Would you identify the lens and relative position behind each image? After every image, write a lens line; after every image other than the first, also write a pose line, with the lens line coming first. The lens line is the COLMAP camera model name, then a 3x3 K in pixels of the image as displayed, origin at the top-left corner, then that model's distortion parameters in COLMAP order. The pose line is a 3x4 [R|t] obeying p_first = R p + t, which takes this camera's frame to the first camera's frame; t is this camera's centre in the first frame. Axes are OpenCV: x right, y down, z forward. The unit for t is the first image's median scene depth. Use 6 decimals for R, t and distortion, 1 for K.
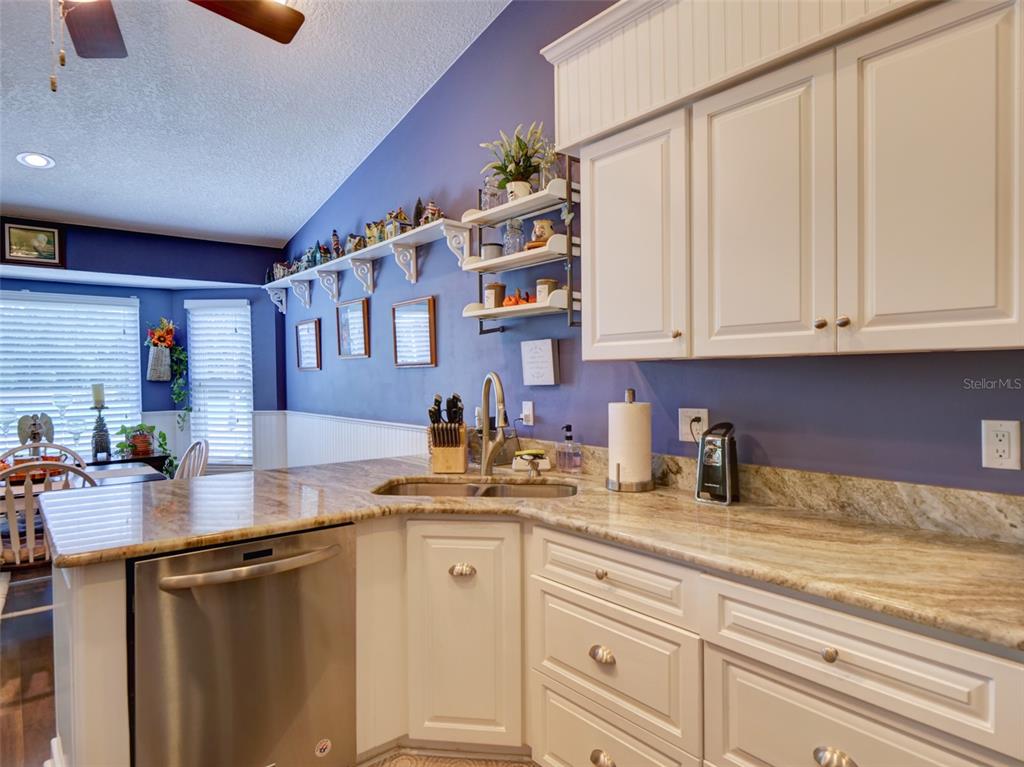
lens RADIAL K [[609.0, 0, 512.0], [0, 609.0, 383.5], [0, 0, 1]] dist [0.000931, 0.000397]
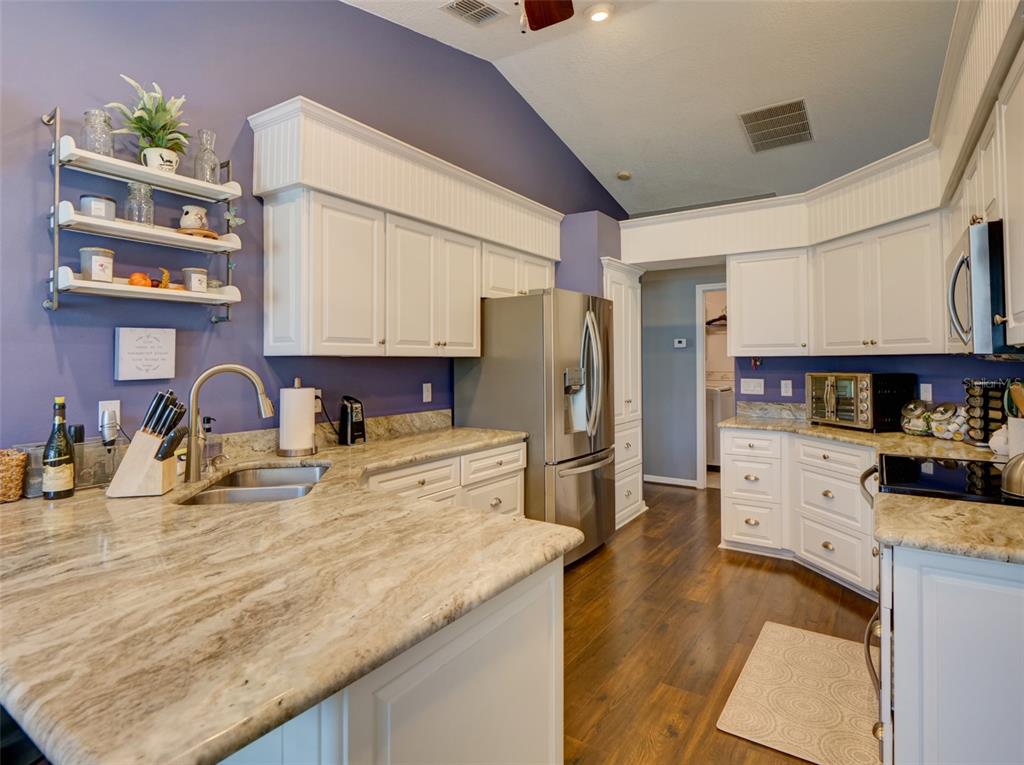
lens RADIAL K [[545.0, 0, 509.5], [0, 545.0, 352.8], [0, 0, 1]] dist [-0.002599, -0.000552]
pose [[-0.274032, 0.027672, 0.961322, -0.495726], [0.023581, 0.999479, -0.022049, -0.003390], [-0.961431, 0.016627, -0.274542, 0.416702]]
